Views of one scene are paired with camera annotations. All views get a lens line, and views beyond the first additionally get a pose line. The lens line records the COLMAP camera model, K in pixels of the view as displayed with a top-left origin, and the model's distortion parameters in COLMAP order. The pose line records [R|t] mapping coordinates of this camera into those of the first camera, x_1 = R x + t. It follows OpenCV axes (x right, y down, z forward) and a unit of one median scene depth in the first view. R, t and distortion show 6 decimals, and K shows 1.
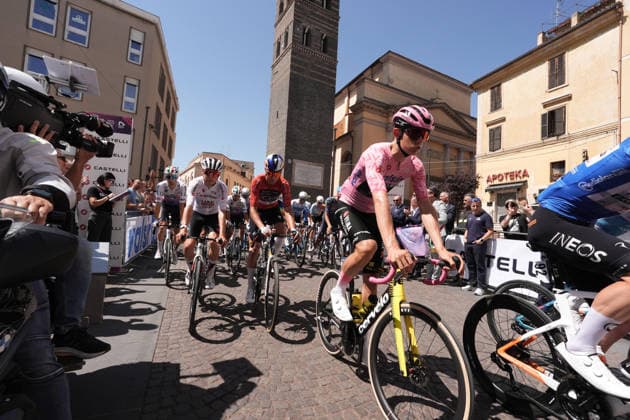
lens RADIAL K [[294.6, 0, 312.3], [0, 294.6, 213.2], [0, 0, 1]] dist [-0.066331, 0.024312]
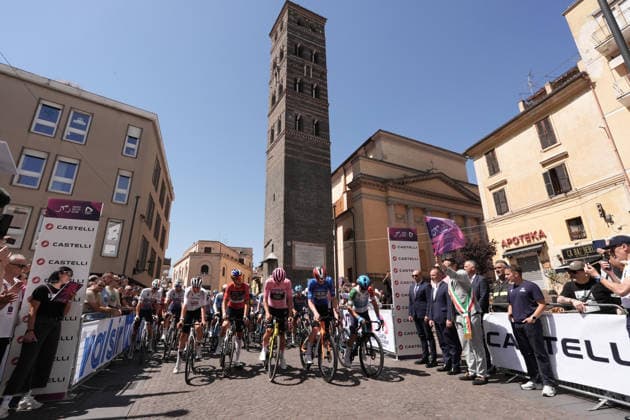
lens RADIAL K [[306.3, 0, 316.8], [0, 306.3, 210.1], [0, 0, 1]] dist [-0.068972, 0.026376]
pose [[0.997080, -0.074269, 0.017778, 0.002464], [0.076285, 0.957879, -0.276854, -0.001903], [0.003532, 0.277401, 0.960748, 0.038411]]
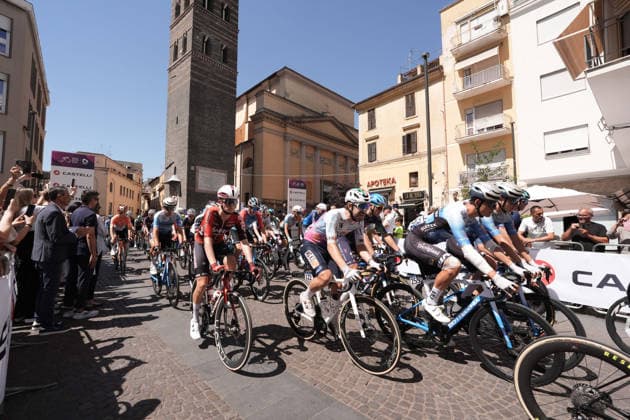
lens RADIAL K [[306.3, 0, 316.8], [0, 306.3, 210.1], [0, 0, 1]] dist [-0.068972, 0.026376]
pose [[0.935725, -0.039114, 0.350556, -0.055262], [0.041354, 0.999144, 0.001096, -0.018169], [-0.350299, 0.013471, 0.936541, -0.138683]]
